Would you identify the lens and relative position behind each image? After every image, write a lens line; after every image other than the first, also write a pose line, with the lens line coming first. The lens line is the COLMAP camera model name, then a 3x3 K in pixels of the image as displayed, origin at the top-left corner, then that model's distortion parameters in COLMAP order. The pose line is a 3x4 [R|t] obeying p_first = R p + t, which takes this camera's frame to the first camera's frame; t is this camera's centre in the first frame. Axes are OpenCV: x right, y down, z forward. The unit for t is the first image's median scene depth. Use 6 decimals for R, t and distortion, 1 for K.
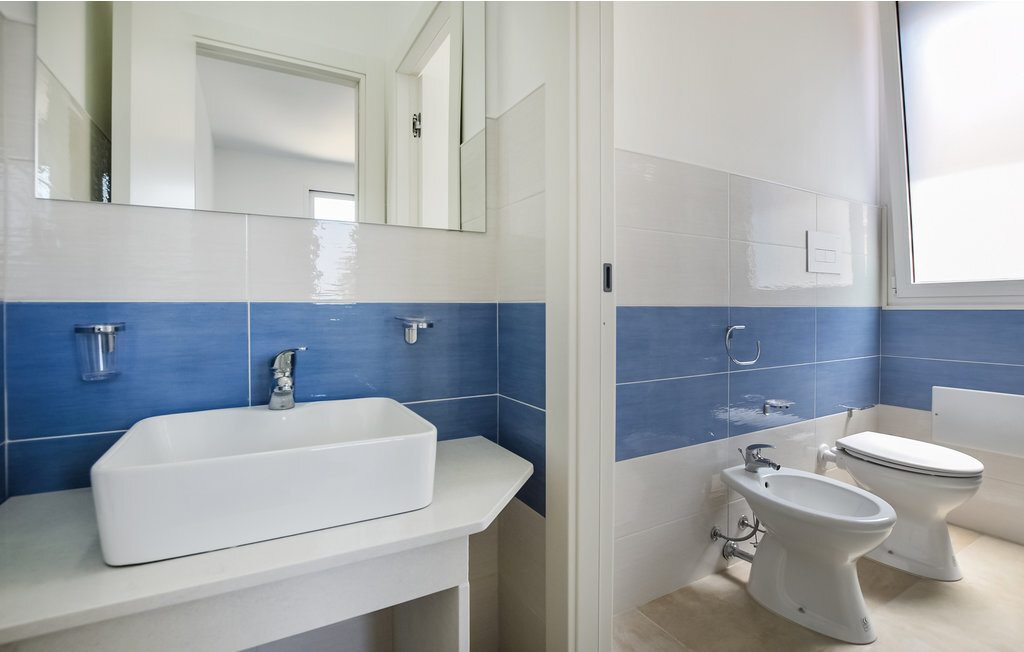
lens RADIAL K [[470.2, 0, 509.6], [0, 470.2, 313.7], [0, 0, 1]] dist [-0.026055, 0.000017]
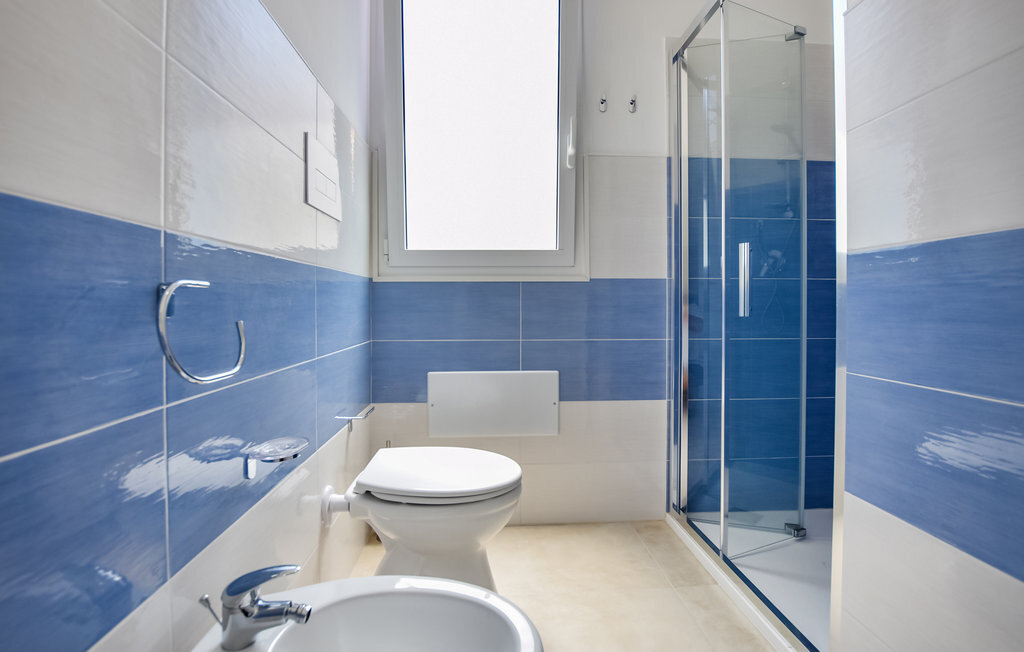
lens RADIAL K [[470.2, 0, 509.6], [0, 470.2, 313.7], [0, 0, 1]] dist [-0.026055, 0.000017]
pose [[0.435443, -0.013353, 0.900117, 0.218087], [0.003910, 0.999909, 0.012942, 0.039942], [-0.900208, -0.002116, 0.435455, 0.501421]]
